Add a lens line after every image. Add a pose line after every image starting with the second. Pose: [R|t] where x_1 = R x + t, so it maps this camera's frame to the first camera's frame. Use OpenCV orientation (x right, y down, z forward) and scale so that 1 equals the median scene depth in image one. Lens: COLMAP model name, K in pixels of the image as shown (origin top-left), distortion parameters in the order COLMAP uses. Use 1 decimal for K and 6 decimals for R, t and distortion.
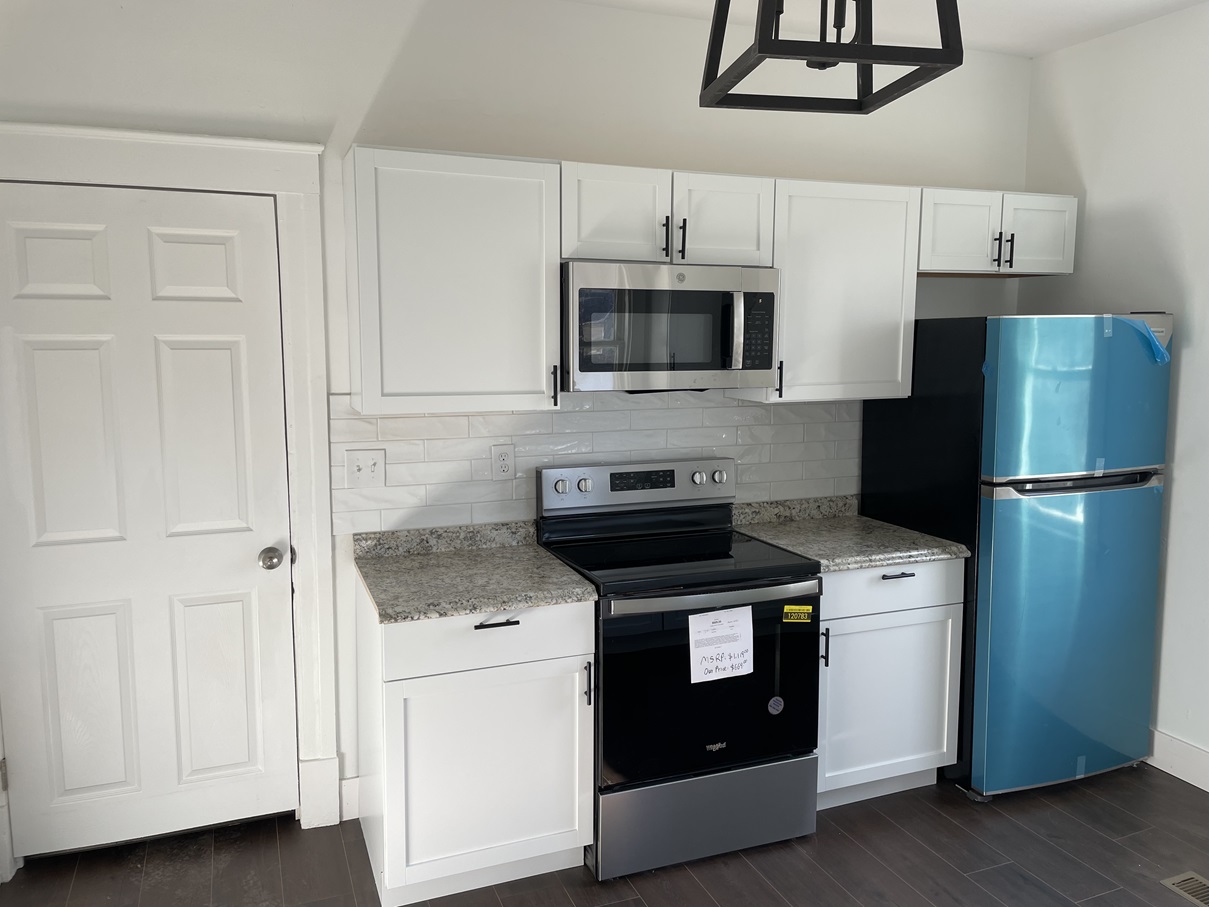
lens RADIAL K [[922.4, 0, 606.2], [0, 922.4, 446.2], [0, 0, 1]] dist [0.065751, -0.022096]
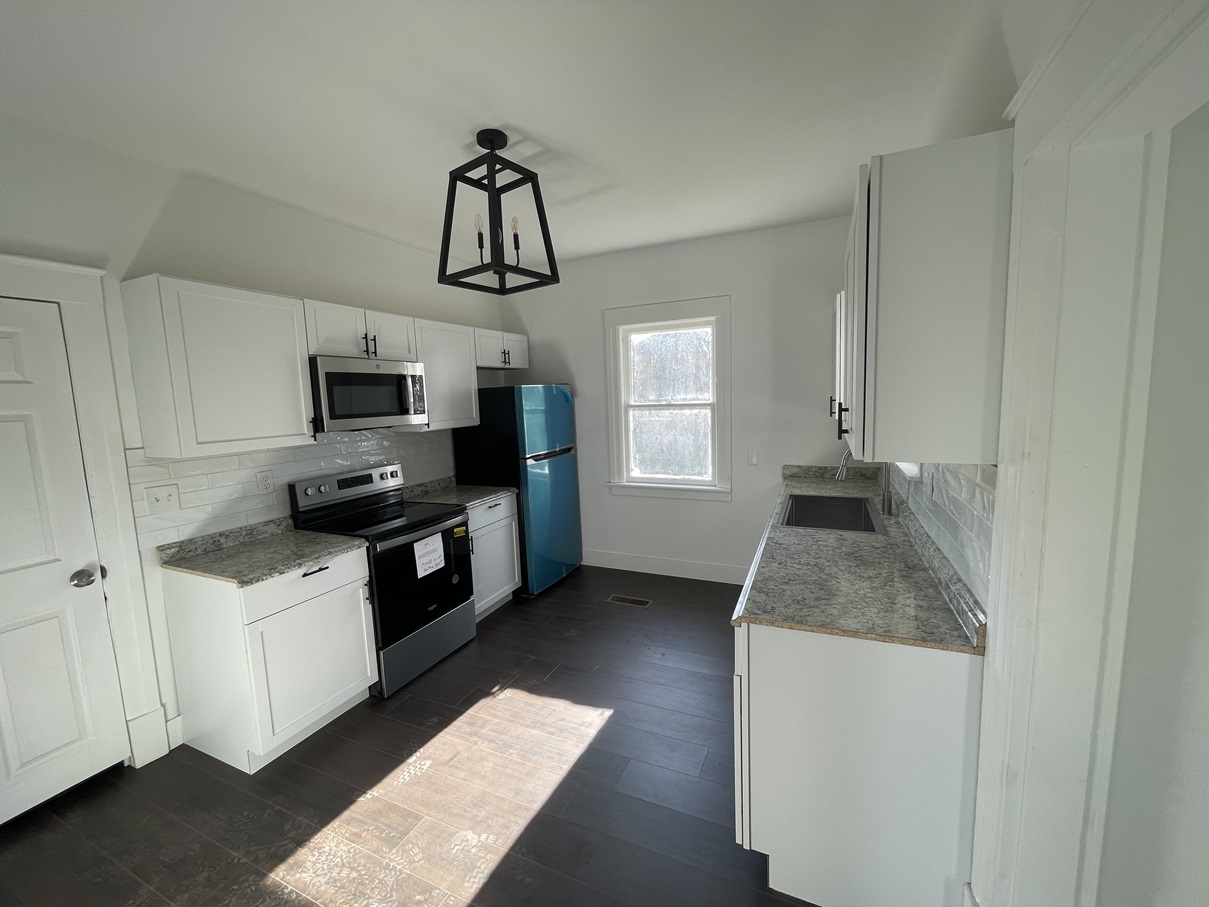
lens RADIAL K [[489.3, 0, 608.9], [0, 489.3, 453.5], [0, 0, 1]] dist [0.004103, -0.000257]
pose [[0.721599, -0.112978, 0.683031, -0.267151], [0.125440, 0.991601, 0.031494, 0.016461], [-0.680852, 0.062953, 0.729710, -0.019905]]
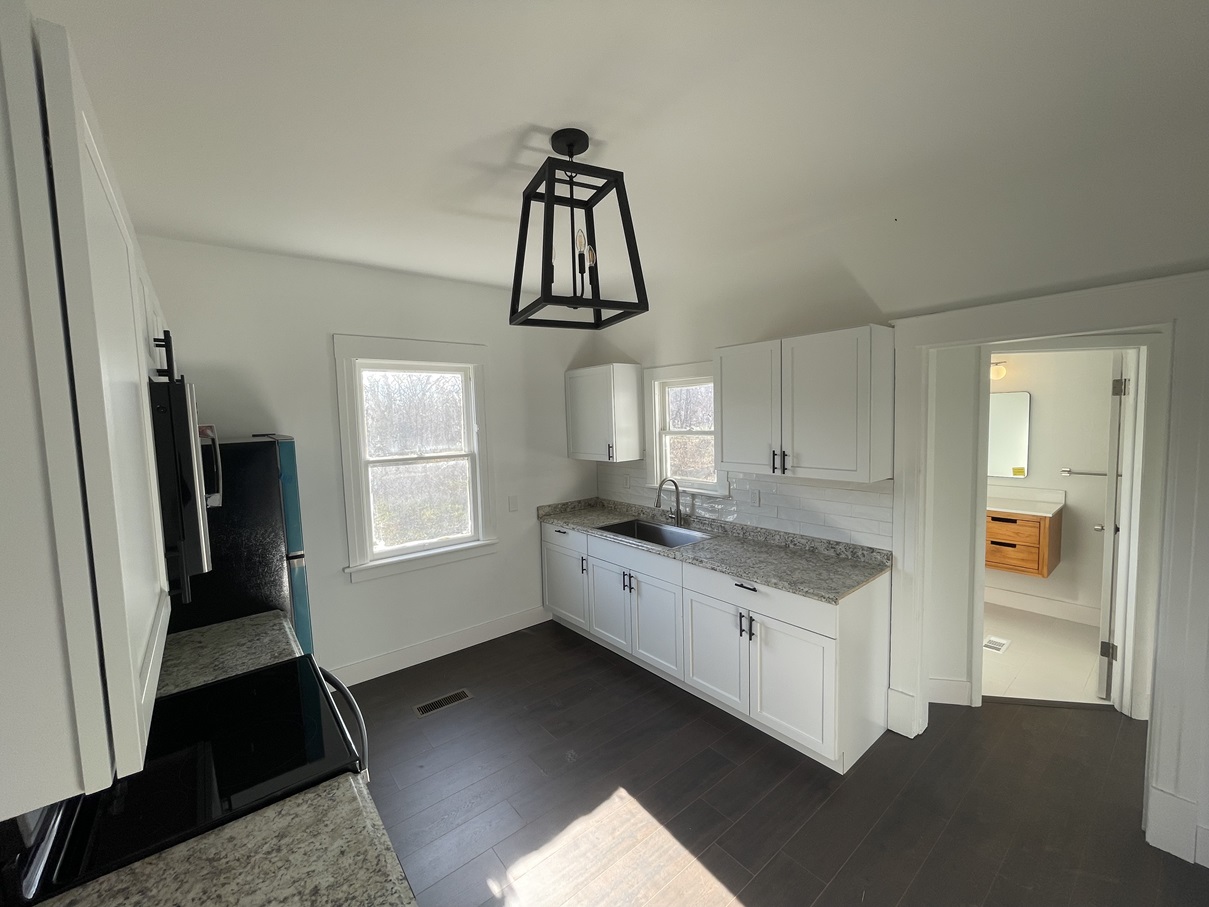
lens RADIAL K [[489.3, 0, 603.4], [0, 489.3, 448.7], [0, 0, 1]] dist [0.004103, -0.000257]
pose [[-0.286564, -0.064945, 0.955857, -0.455317], [0.146716, 0.982957, 0.110771, -0.153473], [-0.946760, 0.171982, -0.272152, 0.816289]]
